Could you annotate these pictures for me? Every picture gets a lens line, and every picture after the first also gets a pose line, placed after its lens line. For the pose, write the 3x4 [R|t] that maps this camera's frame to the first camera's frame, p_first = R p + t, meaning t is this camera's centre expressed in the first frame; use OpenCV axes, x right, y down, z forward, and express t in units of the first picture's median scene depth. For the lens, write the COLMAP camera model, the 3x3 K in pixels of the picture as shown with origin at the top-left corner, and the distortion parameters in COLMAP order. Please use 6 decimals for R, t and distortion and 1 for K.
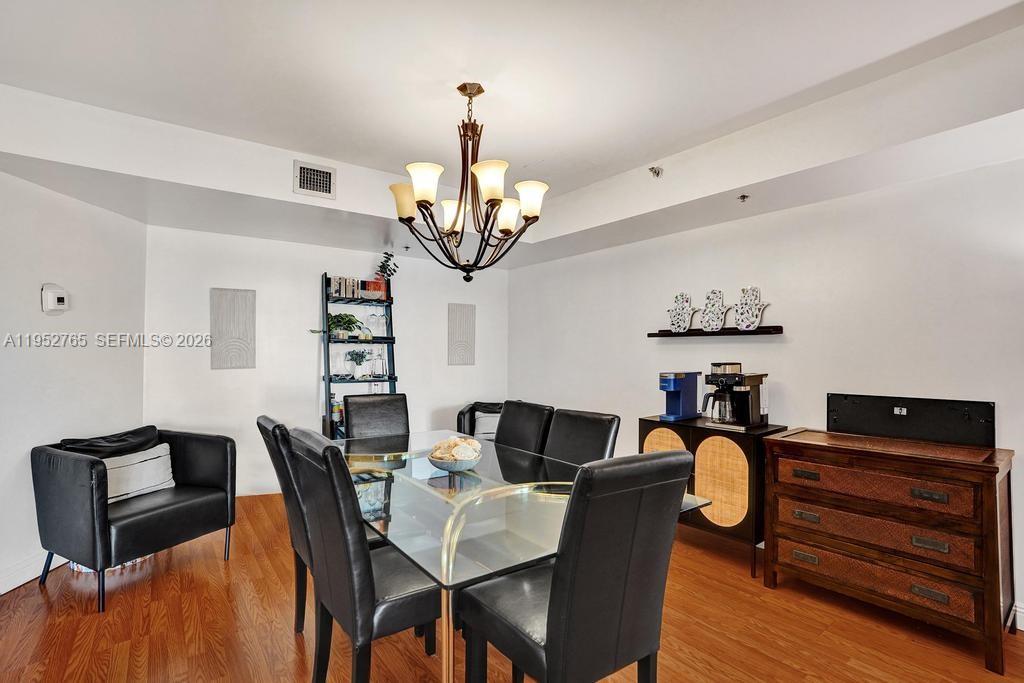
lens RADIAL K [[479.7, 0, 513.8], [0, 479.7, 347.1], [0, 0, 1]] dist [-0.066782, 0.025806]
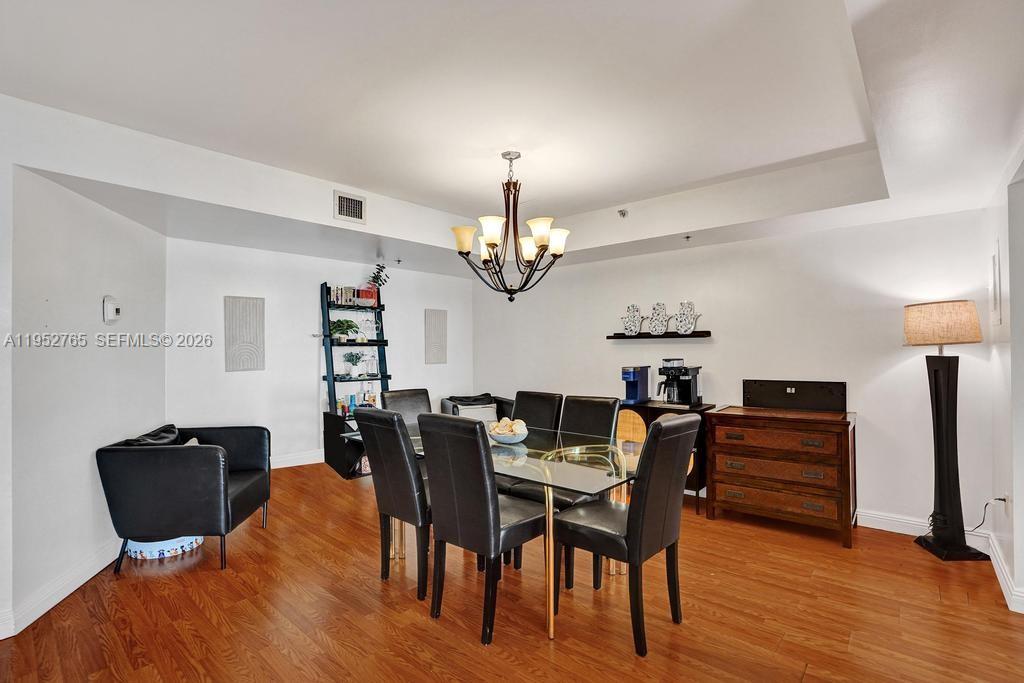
lens RADIAL K [[474.8, 0, 511.2], [0, 474.8, 342.6], [0, 0, 1]] dist [-0.070200, 0.025668]
pose [[0.979644, -0.009430, 0.200523, -0.267527], [0.009861, 0.999951, -0.001147, -0.015571], [-0.200502, 0.003101, 0.979688, -0.213822]]
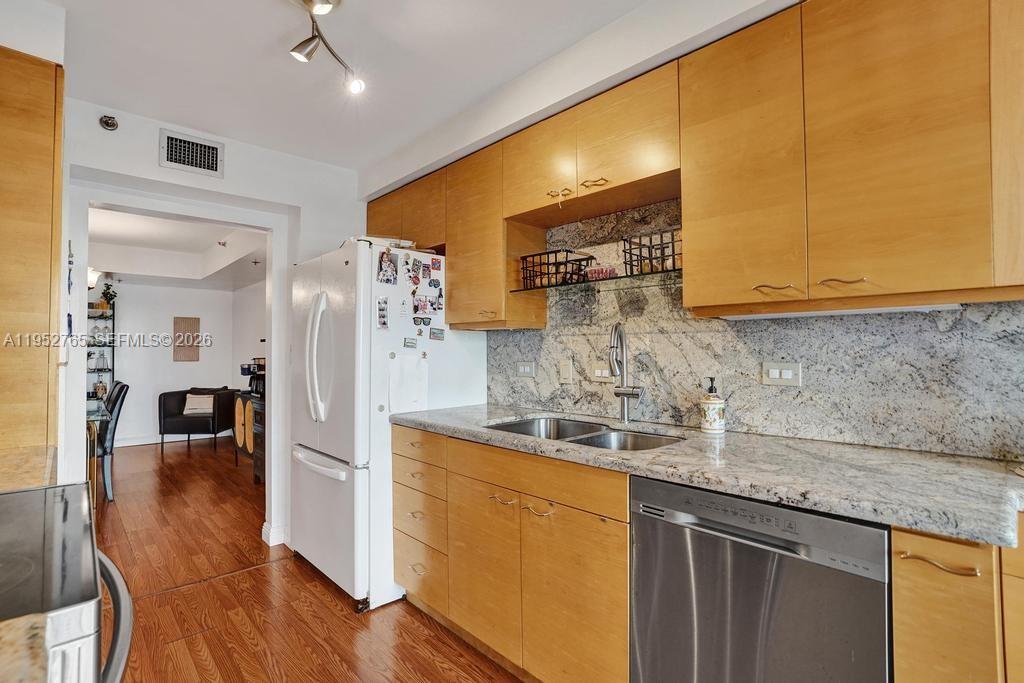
lens RADIAL K [[485.5, 0, 501.8], [0, 485.5, 340.1], [0, 0, 1]] dist [-0.057983, 0.025883]
pose [[0.995423, -0.003881, 0.095486, 1.117993], [0.005047, 0.999916, -0.011966, -0.004576], [-0.095431, 0.012393, 0.995359, -0.753866]]
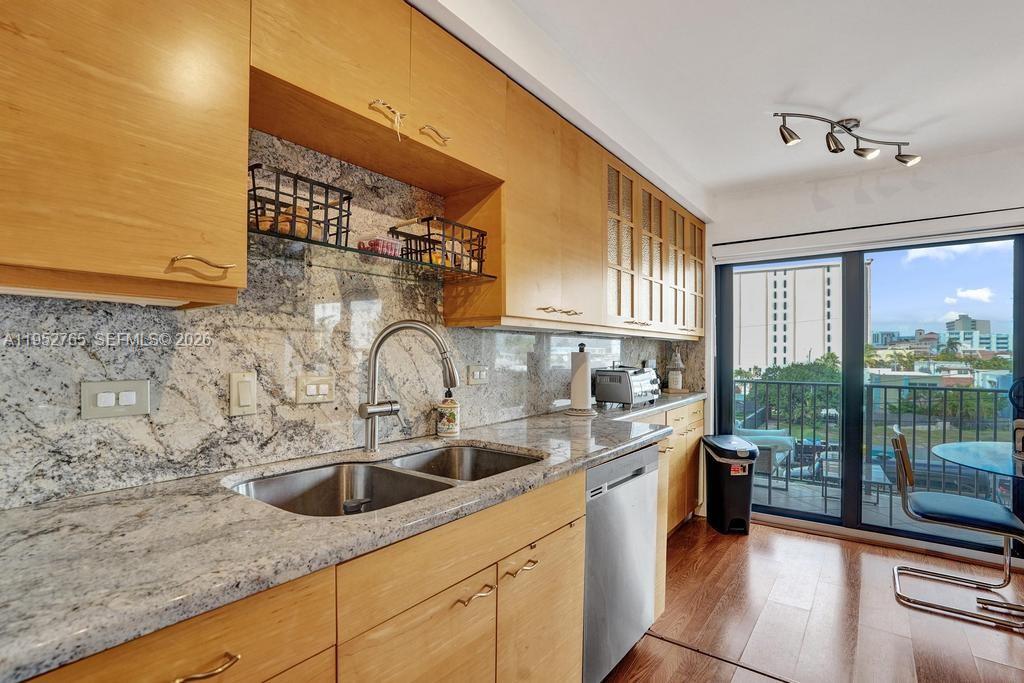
lens RADIAL K [[497.8, 0, 511.1], [0, 497.8, 354.3], [0, 0, 1]] dist [-0.063221, 0.031083]
pose [[-0.282481, -0.007806, 0.959241, 0.813709], [-0.016184, 0.999863, 0.003370, -0.002557], [-0.959136, -0.014572, -0.282569, -0.094590]]
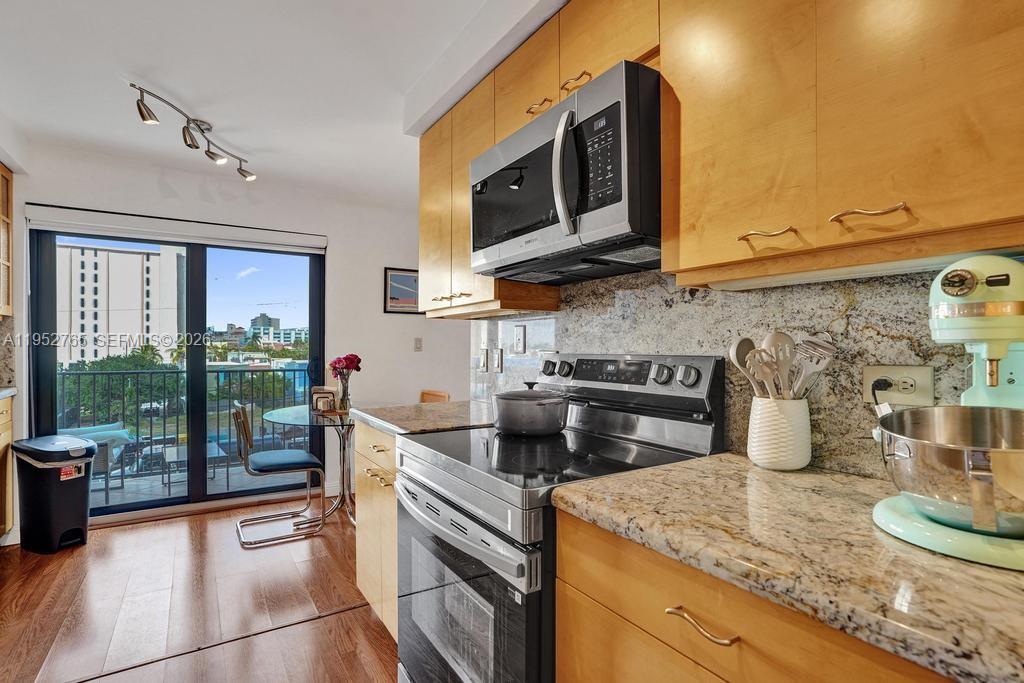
lens RADIAL K [[497.8, 0, 511.1], [0, 497.8, 354.3], [0, 0, 1]] dist [-0.063221, 0.031083]
pose [[-0.997938, -0.009489, 0.063485, 0.814819], [-0.009360, 0.999953, 0.002330, 0.013155], [-0.063505, 0.001731, -0.997980, -0.017803]]
